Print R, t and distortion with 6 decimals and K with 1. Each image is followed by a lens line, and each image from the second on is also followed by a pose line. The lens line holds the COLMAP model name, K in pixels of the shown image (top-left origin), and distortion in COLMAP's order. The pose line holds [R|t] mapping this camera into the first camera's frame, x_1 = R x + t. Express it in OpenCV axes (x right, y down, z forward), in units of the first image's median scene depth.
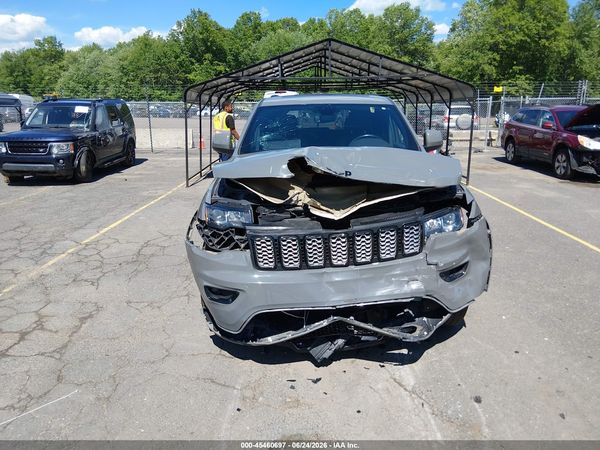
lens RADIAL K [[460.5, 0, 301.1], [0, 460.5, 210.9], [0, 0, 1]] dist [0.090373, -0.149817]
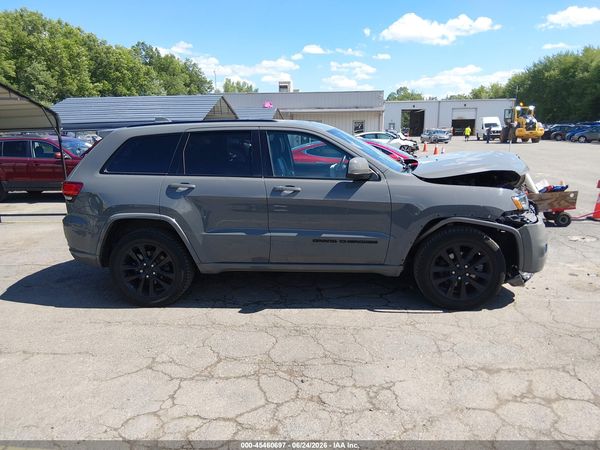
lens RADIAL K [[460.5, 0, 301.1], [0, 460.5, 210.9], [0, 0, 1]] dist [0.090373, -0.149817]
pose [[0.076478, -0.173696, 0.981825, -1.241640], [0.244098, 0.958006, 0.150469, -0.257992], [-0.966730, 0.228154, 0.115665, 1.131207]]
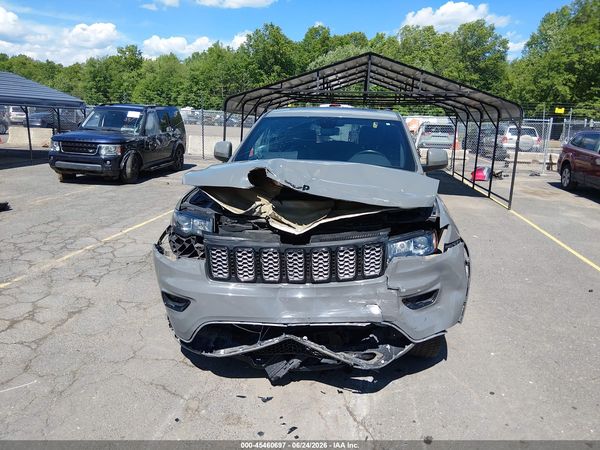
lens RADIAL K [[460.5, 0, 301.1], [0, 460.5, 210.9], [0, 0, 1]] dist [0.090373, -0.149817]
pose [[0.990009, 0.065066, -0.125092, 0.146493], [-0.068369, 0.997411, -0.022291, -0.006958], [0.123317, 0.030621, 0.991895, 0.026659]]
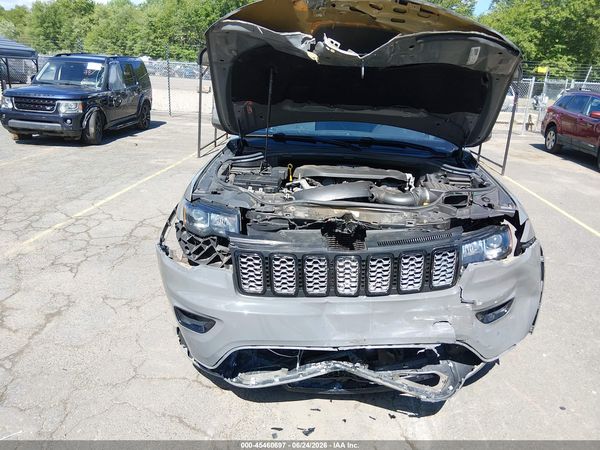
lens RADIAL K [[464.6, 0, 304.0], [0, 464.6, 213.9], [0, 0, 1]] dist [0.042246, -0.081243]
pose [[0.996933, 0.069014, -0.036902, 0.022067], [-0.066219, 0.995186, 0.072243, -0.049109], [0.041710, -0.069578, 0.996704, 0.162710]]
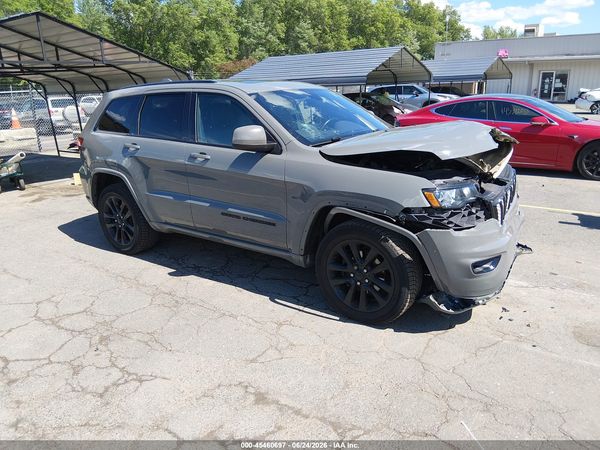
lens RADIAL K [[460.5, 0, 301.1], [0, 460.5, 210.9], [0, 0, 1]] dist [0.090373, -0.149817]
pose [[0.574194, -0.222918, 0.787787, -0.885647], [0.210627, 0.970052, 0.120974, -0.112083], [-0.791162, 0.096467, 0.603951, 0.487800]]
